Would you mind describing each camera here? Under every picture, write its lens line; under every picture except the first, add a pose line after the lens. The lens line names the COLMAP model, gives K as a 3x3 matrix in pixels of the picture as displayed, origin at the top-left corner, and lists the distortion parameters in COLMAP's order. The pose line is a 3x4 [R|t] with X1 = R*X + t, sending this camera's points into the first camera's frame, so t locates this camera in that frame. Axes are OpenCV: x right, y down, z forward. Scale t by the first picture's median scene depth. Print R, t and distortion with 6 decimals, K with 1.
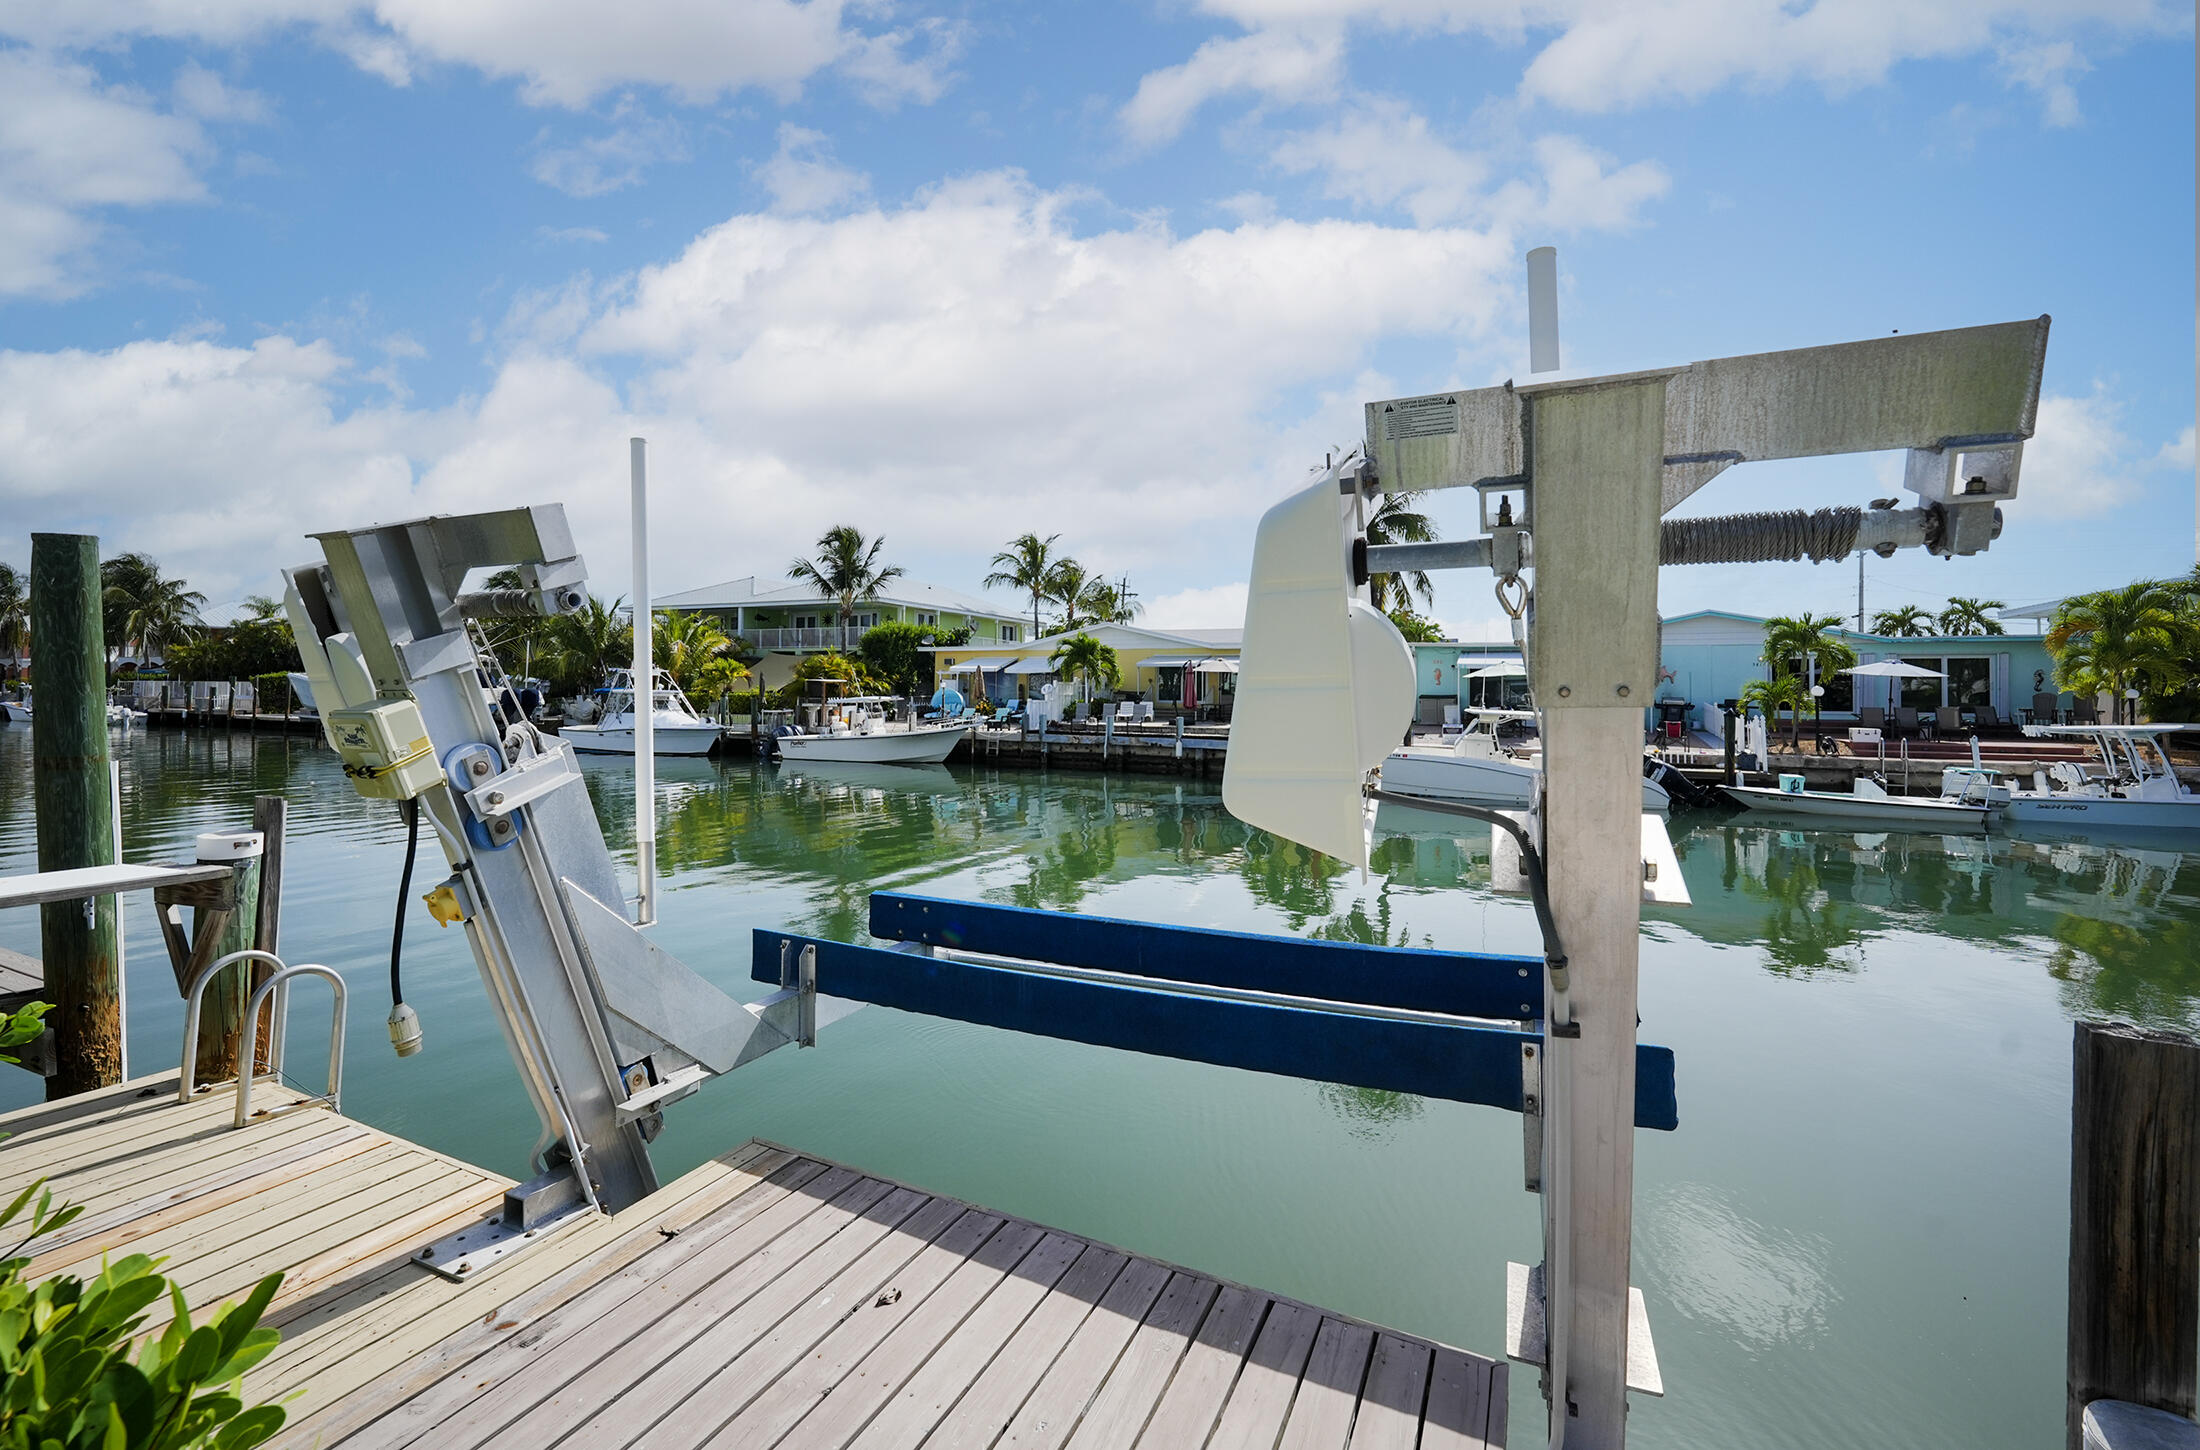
lens RADIAL K [[897.7, 0, 1092.7], [0, 897.7, 705.9], [0, 0, 1]] dist [0.000863, -0.000580]
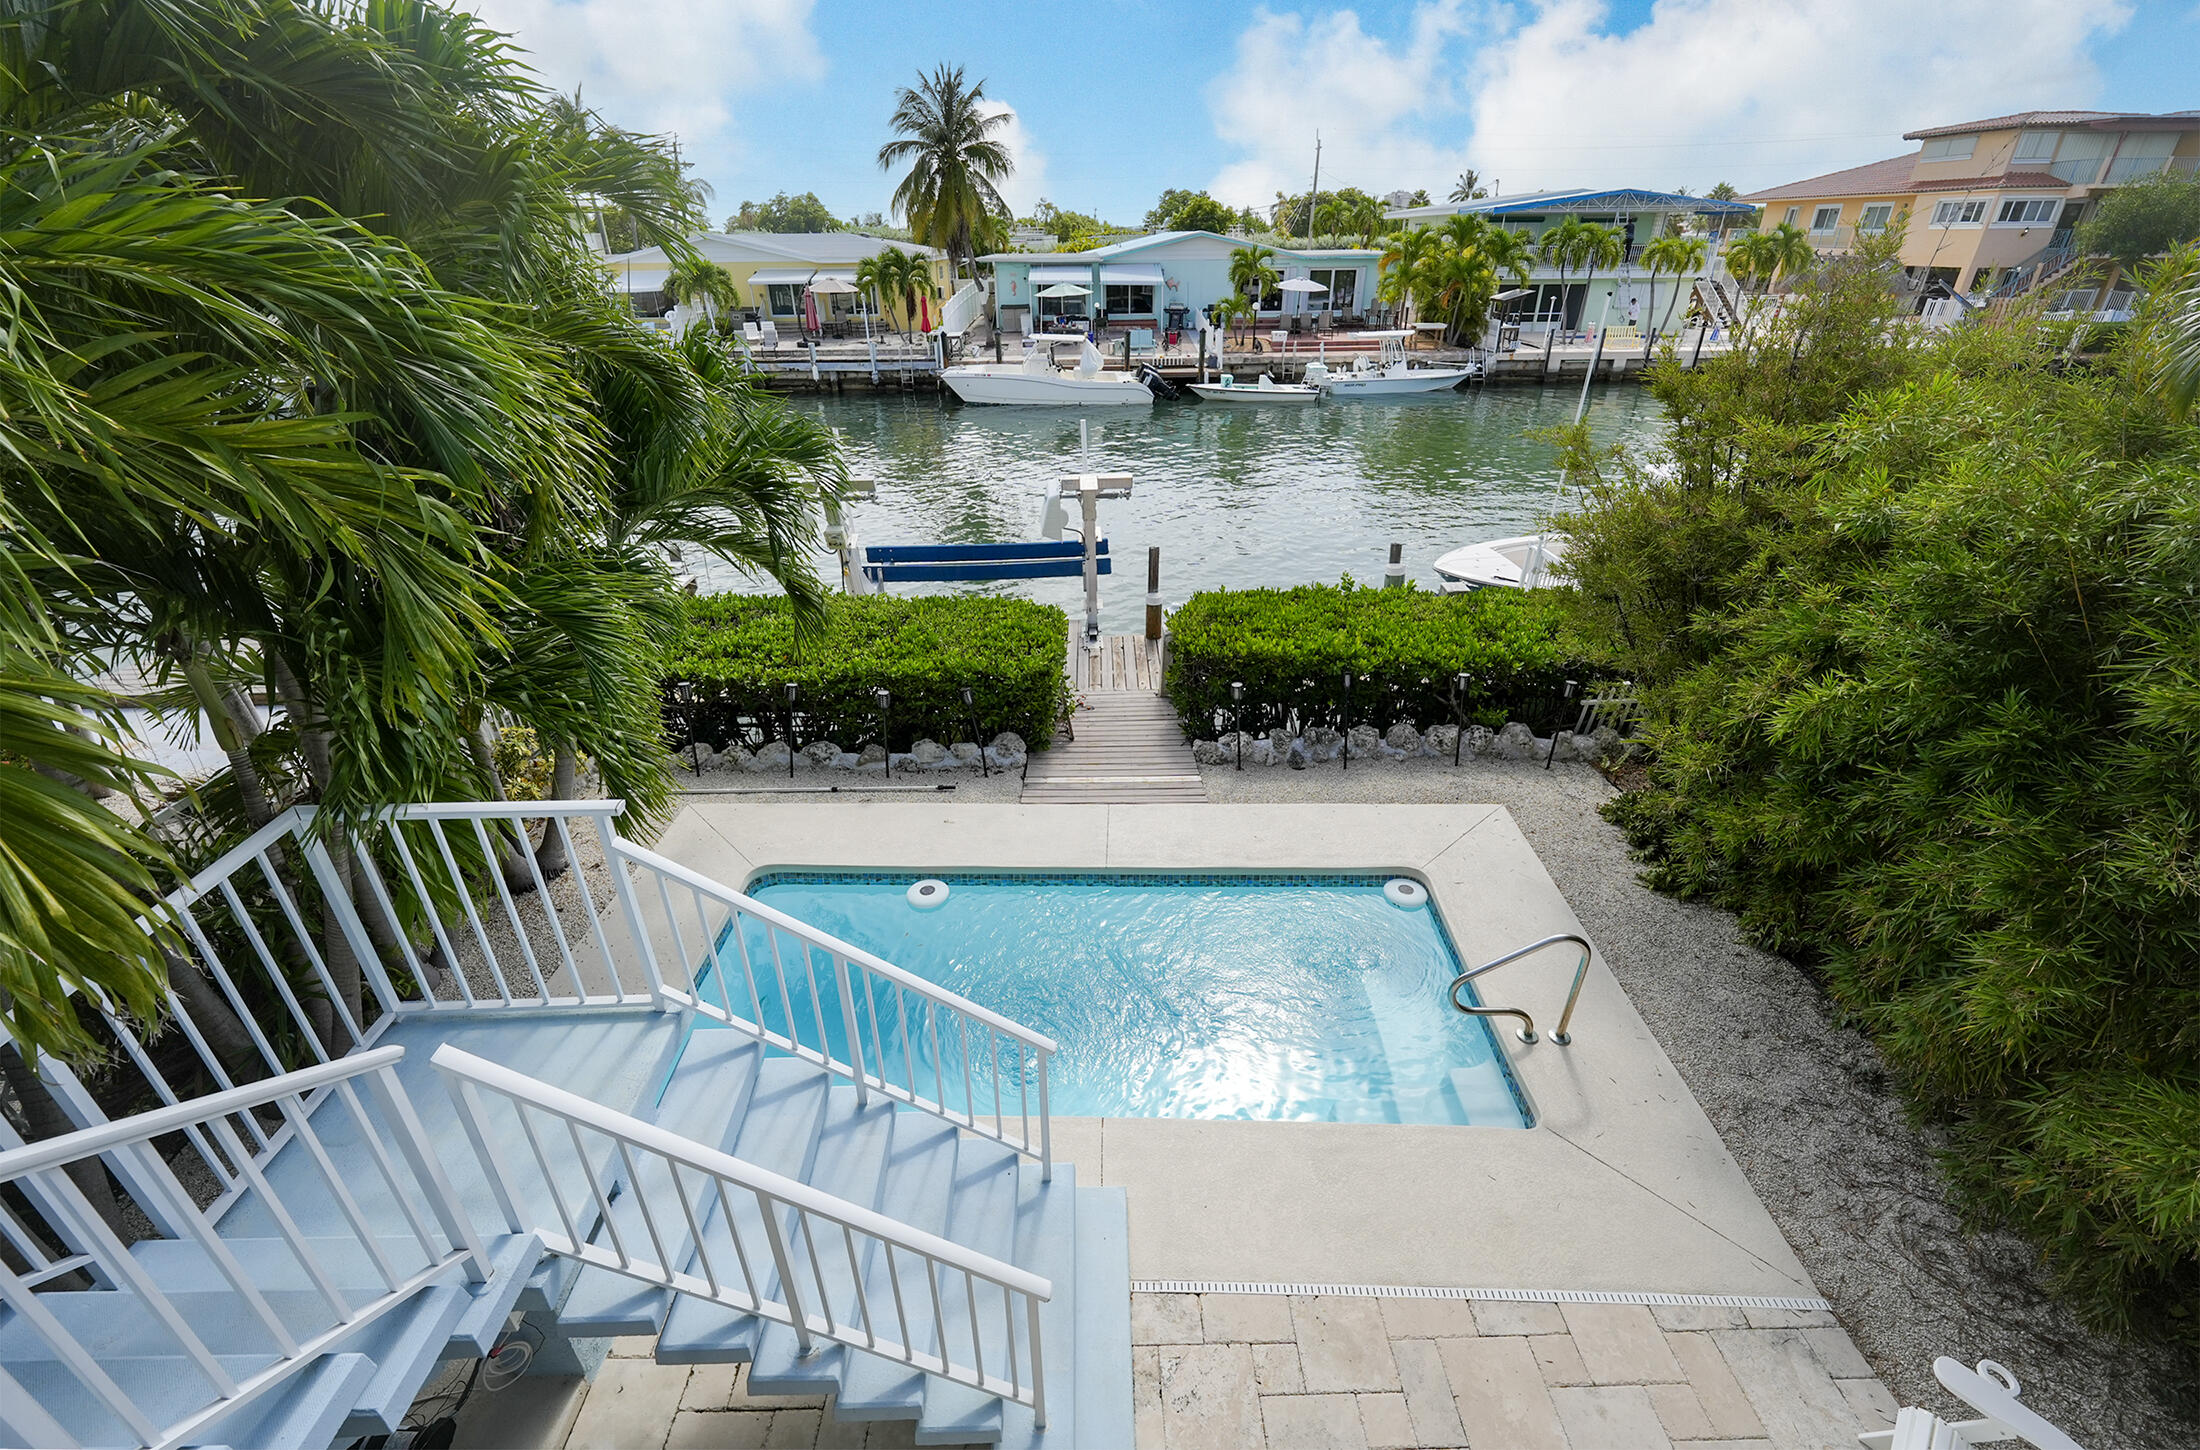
lens RADIAL K [[897.7, 0, 1092.7], [0, 897.7, 705.9], [0, 0, 1]] dist [0.000863, -0.000580]
pose [[0.894291, -0.222467, 0.388269, -0.133231], [0.019772, 0.886463, 0.462376, -0.101795], [-0.447049, -0.405822, 0.797155, -0.278594]]
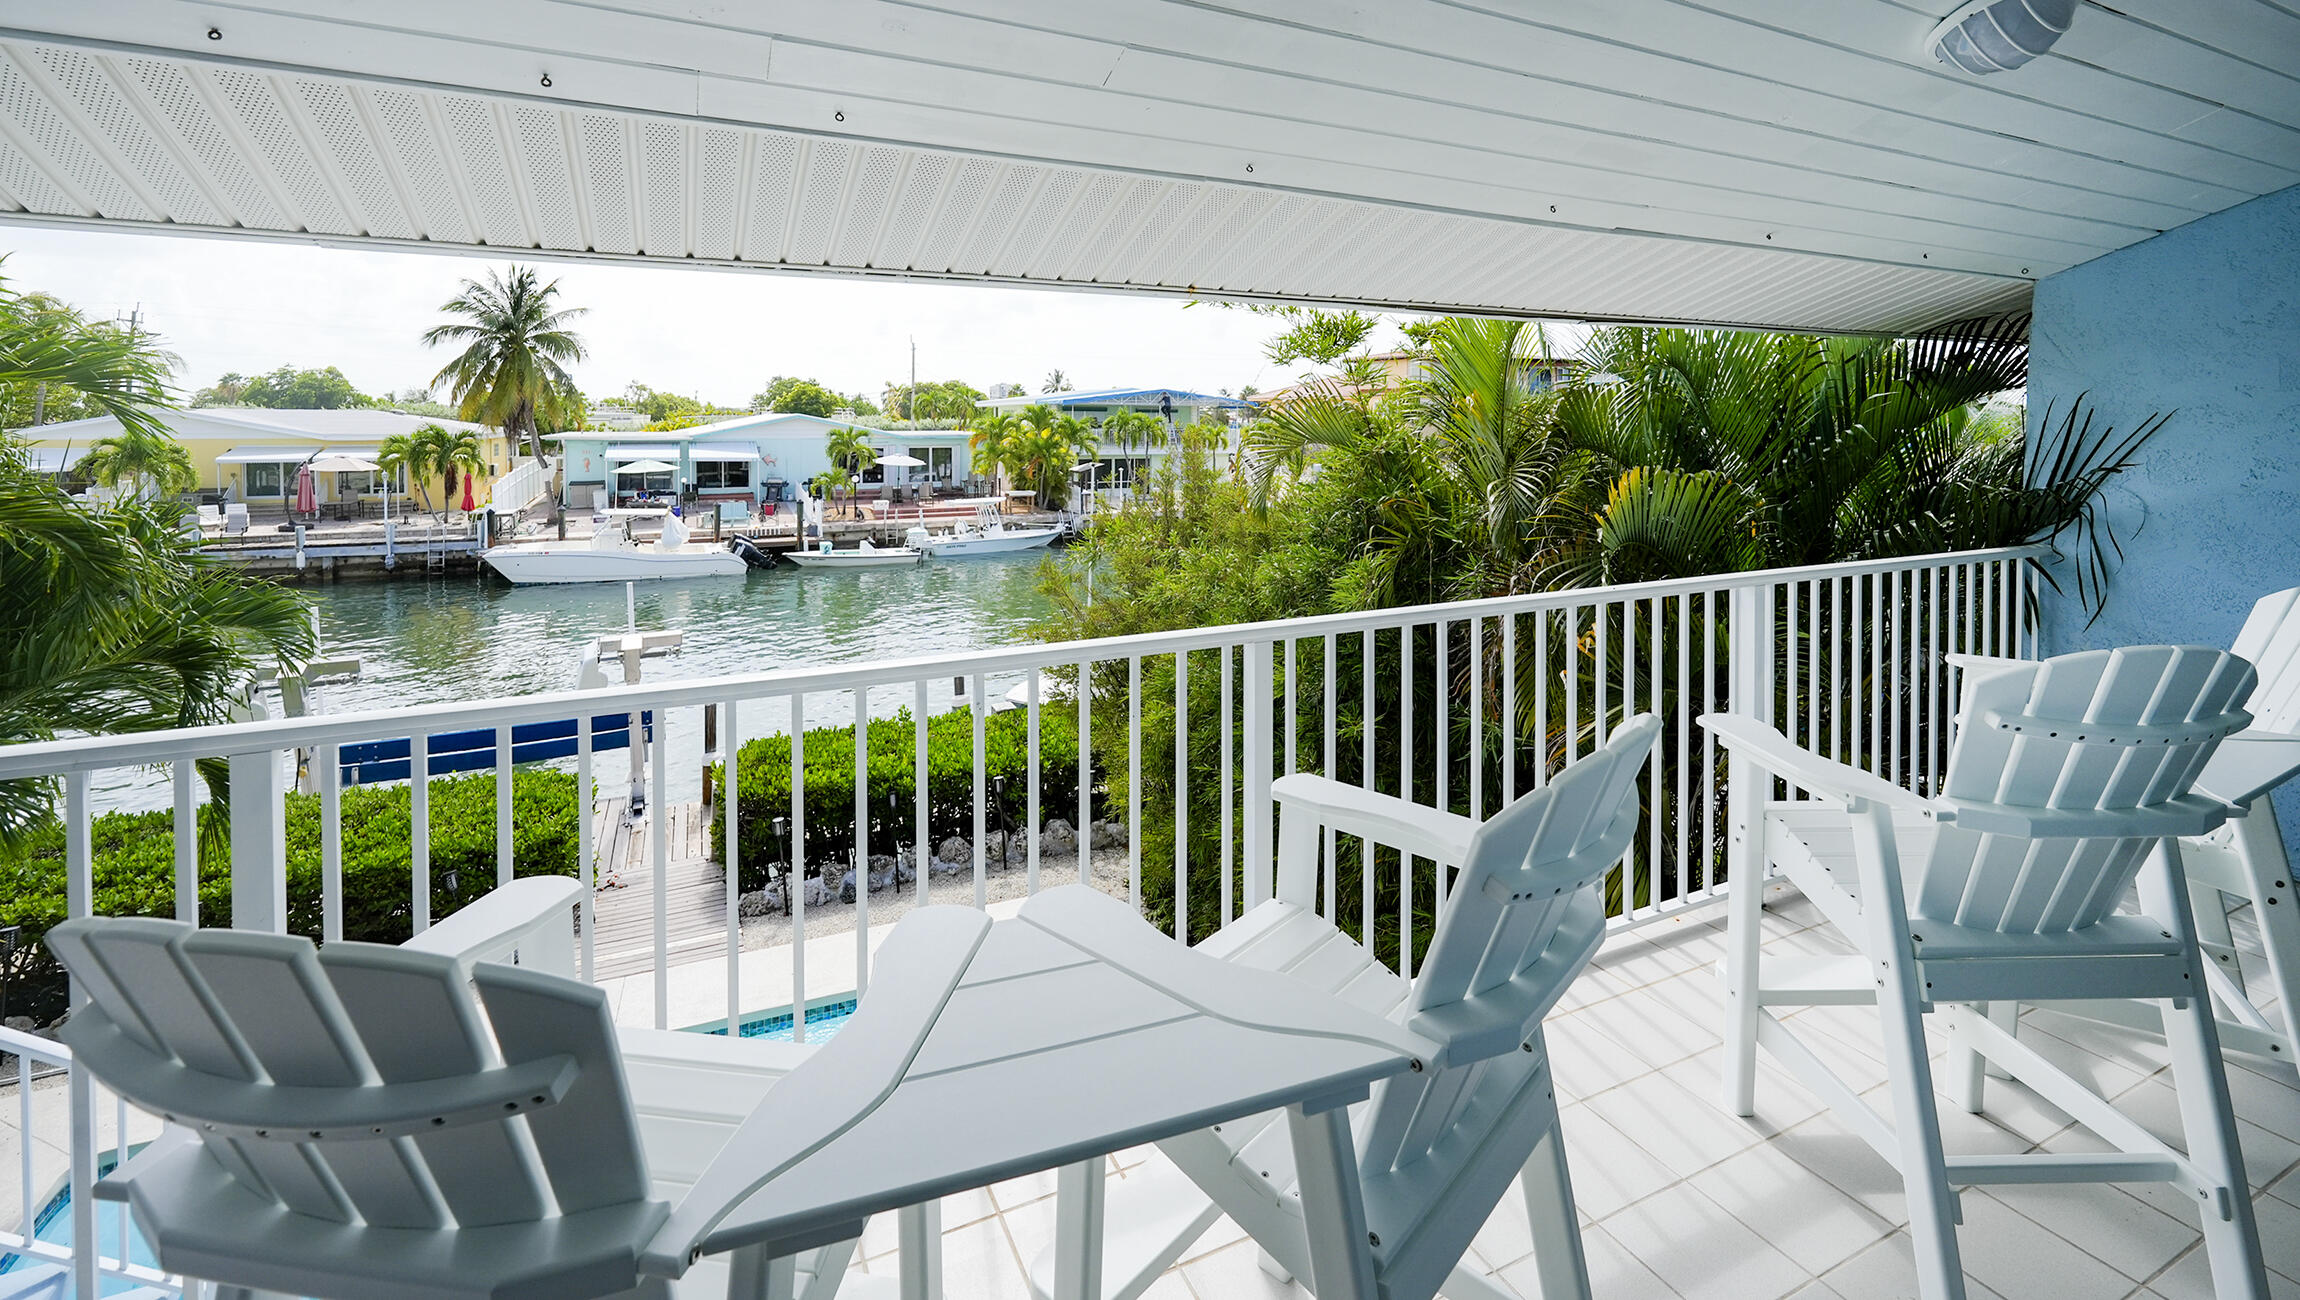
lens RADIAL K [[977.2, 0, 1161.6], [0, 977.2, 441.2], [0, 0, 1]] dist [-0.001082, -0.001011]
pose [[0.620973, -0.025173, 0.783427, -0.148565], [0.005141, 0.999593, 0.028044, -0.104401], [-0.783815, -0.013387, 0.620850, -0.378978]]
